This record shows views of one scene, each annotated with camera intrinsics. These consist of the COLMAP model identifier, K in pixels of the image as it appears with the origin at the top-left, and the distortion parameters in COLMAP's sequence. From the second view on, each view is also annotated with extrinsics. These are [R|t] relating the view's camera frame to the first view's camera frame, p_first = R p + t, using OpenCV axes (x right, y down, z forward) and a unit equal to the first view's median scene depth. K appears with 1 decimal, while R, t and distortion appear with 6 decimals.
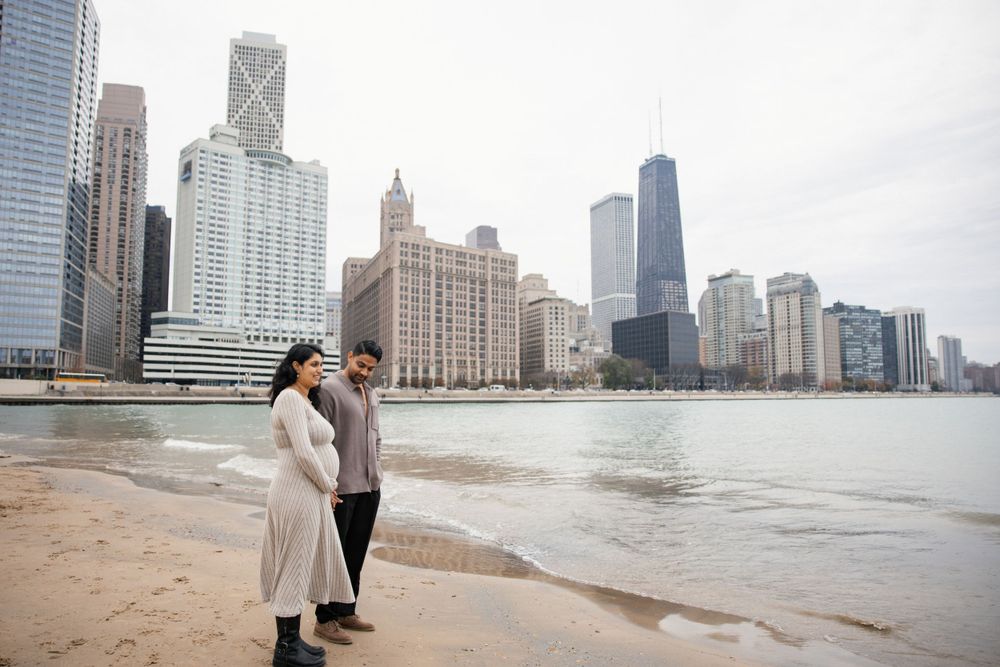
lens RADIAL K [[706.3, 0, 475.9], [0, 706.3, 348.6], [0, 0, 1]] dist [-0.119815, 0.099173]
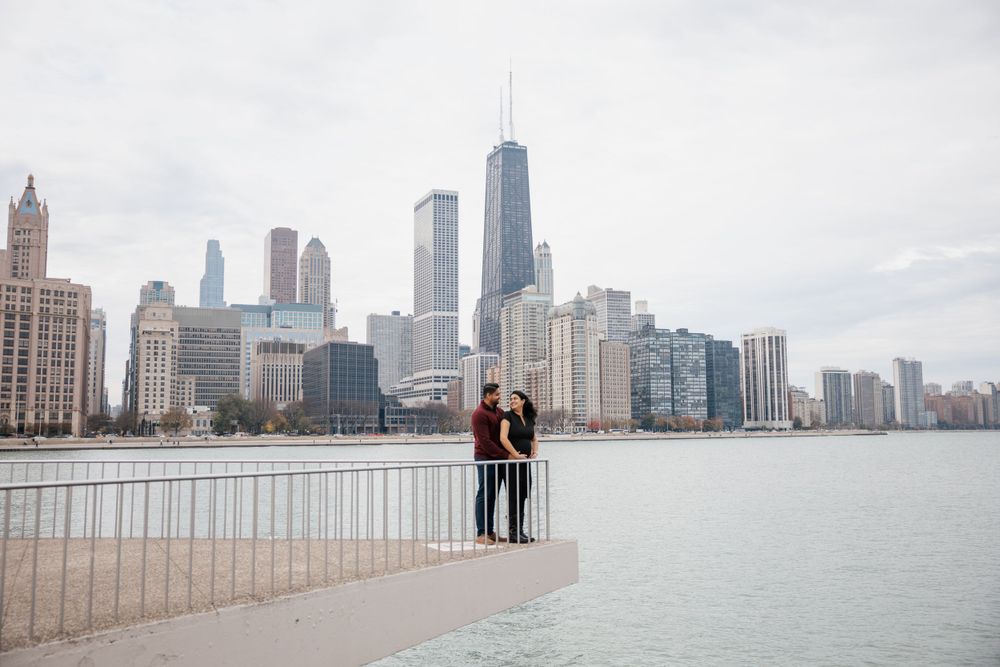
lens RADIAL K [[916.0, 0, 500.0], [0, 916.0, 333.5], [0, 0, 1]] dist [-0.062782, 0.110249]
pose [[0.996618, 0.001126, 0.082169, 0.453882], [0.002282, 0.999141, -0.041371, -0.019513], [-0.082145, 0.041419, 0.995759, -0.184096]]
